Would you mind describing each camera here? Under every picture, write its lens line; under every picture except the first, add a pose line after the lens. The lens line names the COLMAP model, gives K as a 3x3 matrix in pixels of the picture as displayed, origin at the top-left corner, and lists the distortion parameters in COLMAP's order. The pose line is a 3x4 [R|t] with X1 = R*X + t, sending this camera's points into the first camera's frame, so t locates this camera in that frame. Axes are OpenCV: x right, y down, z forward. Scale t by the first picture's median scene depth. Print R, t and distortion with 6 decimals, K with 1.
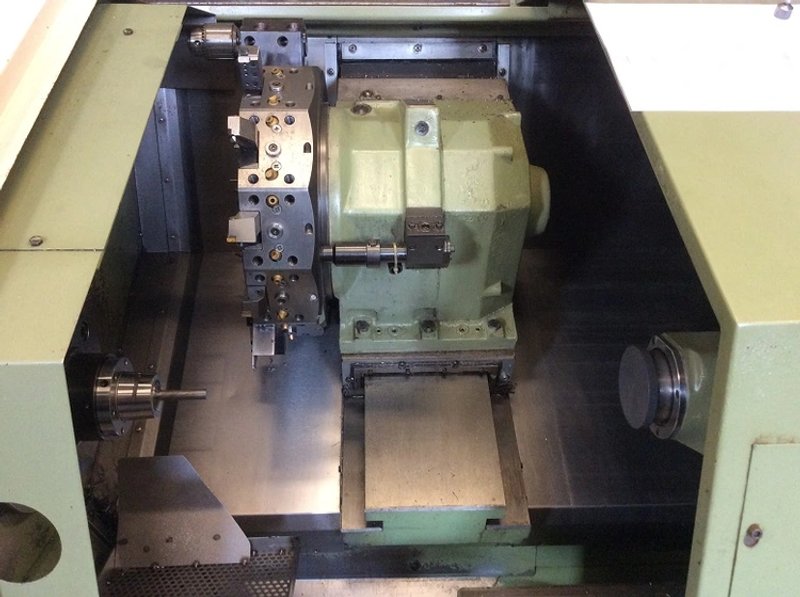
lens RADIAL K [[735.7, 0, 400.0], [0, 735.7, 298.5], [0, 0, 1]] dist [0.117554, -0.240610]
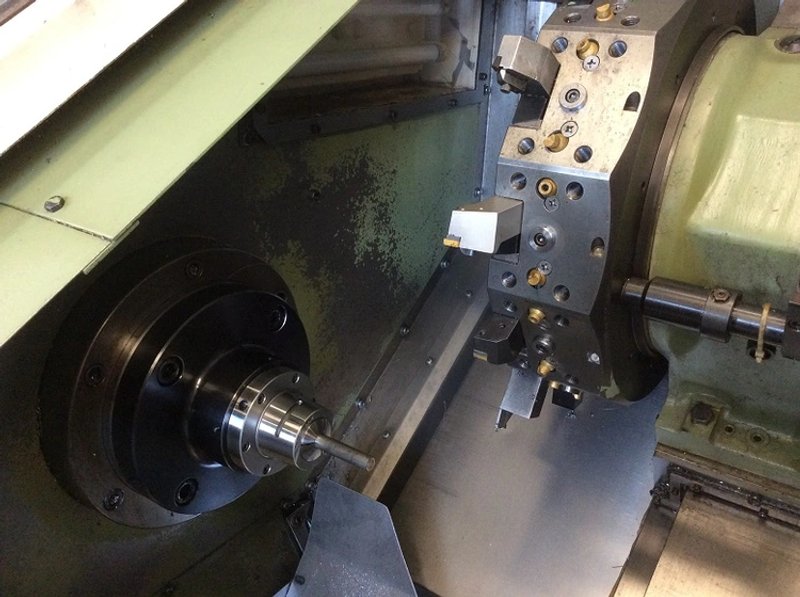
lens RADIAL K [[735.7, 0, 400.0], [0, 735.7, 298.5], [0, 0, 1]] dist [0.117554, -0.240610]
pose [[0.793982, 0.251345, -0.553550, 0.078719], [-0.209116, 0.967885, 0.139534, -0.102634], [0.570844, 0.004968, 0.821043, 0.446000]]
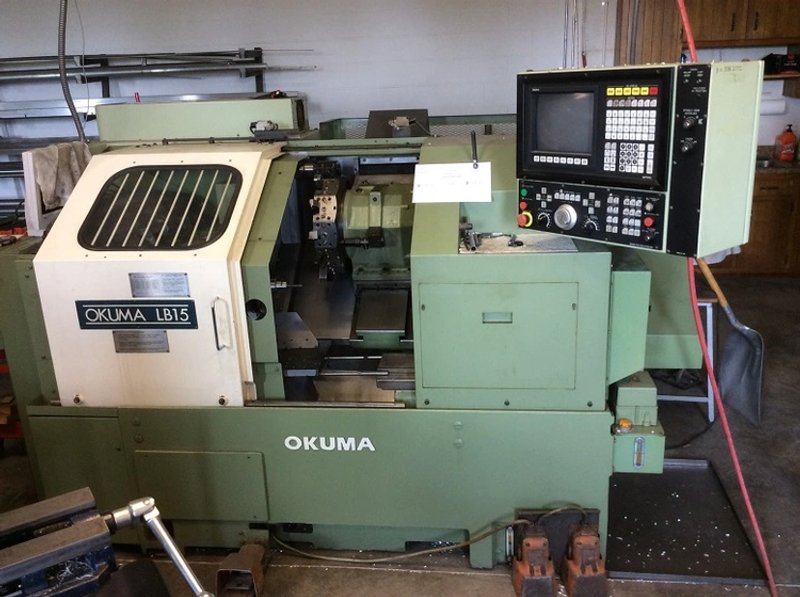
lens RADIAL K [[735.7, 0, 400.0], [0, 735.7, 298.5], [0, 0, 1]] dist [0.117554, -0.240610]
pose [[0.987404, 0.007965, -0.158020, 0.624816], [-0.007397, 0.999964, 0.004180, 0.156730], [0.158048, -0.002958, 0.987427, -1.972125]]
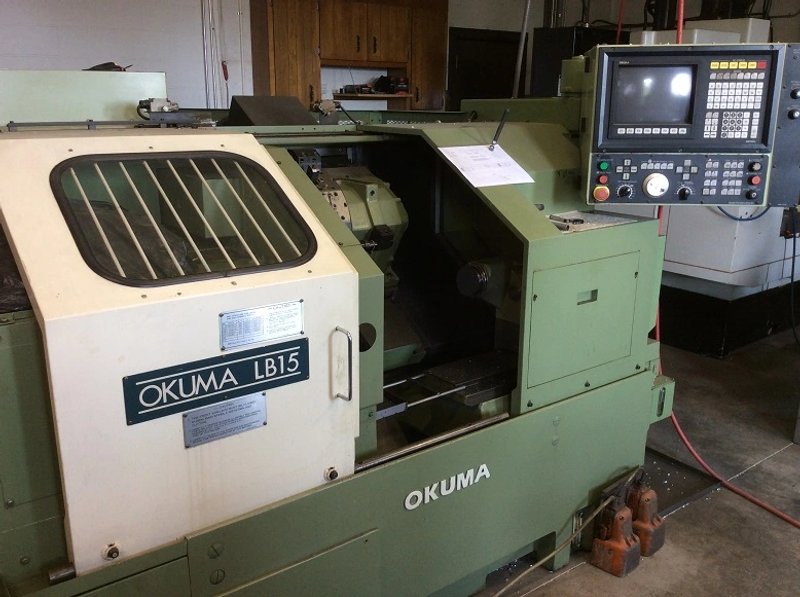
lens RADIAL K [[735.7, 0, 400.0], [0, 735.7, 298.5], [0, 0, 1]] dist [0.117554, -0.240610]
pose [[0.815709, -0.146356, 0.559641, -1.381268], [0.163315, 0.986373, 0.019913, 0.083447], [-0.554930, 0.075155, 0.828496, -1.098117]]
